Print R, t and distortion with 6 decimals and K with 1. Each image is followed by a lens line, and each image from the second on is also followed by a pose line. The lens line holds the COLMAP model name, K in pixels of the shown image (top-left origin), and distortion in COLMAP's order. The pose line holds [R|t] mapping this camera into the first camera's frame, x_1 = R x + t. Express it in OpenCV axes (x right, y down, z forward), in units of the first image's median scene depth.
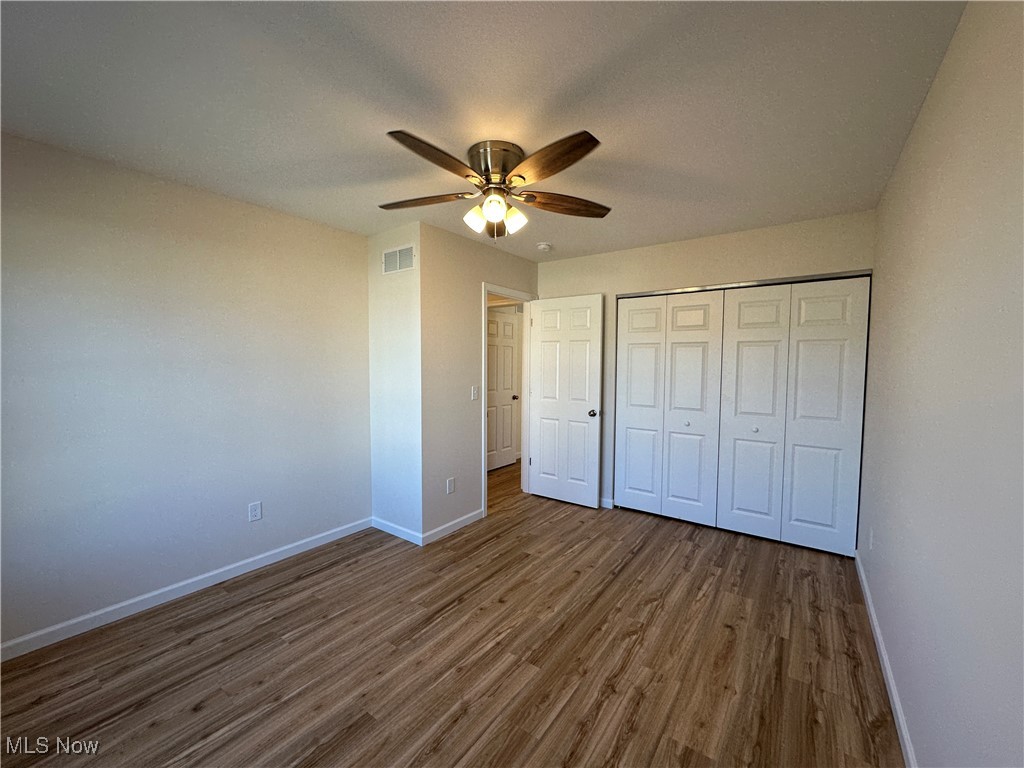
lens RADIAL K [[406.4, 0, 511.6], [0, 406.4, 384.9], [0, 0, 1]] dist [-0.000984, -0.000165]
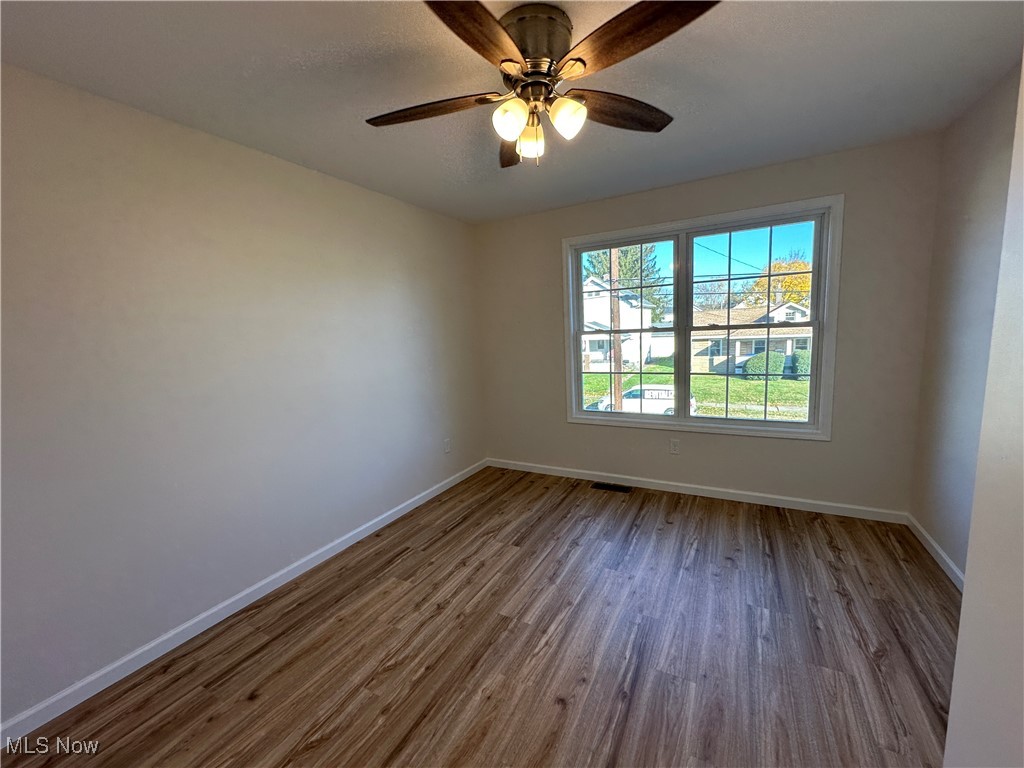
lens RADIAL K [[406.4, 0, 511.6], [0, 406.4, 384.9], [0, 0, 1]] dist [-0.000984, -0.000165]
pose [[-0.990905, 0.061024, -0.119929, 0.122570], [0.038095, 0.982015, 0.184920, -0.105977], [0.129057, 0.178670, -0.975408, 1.850048]]
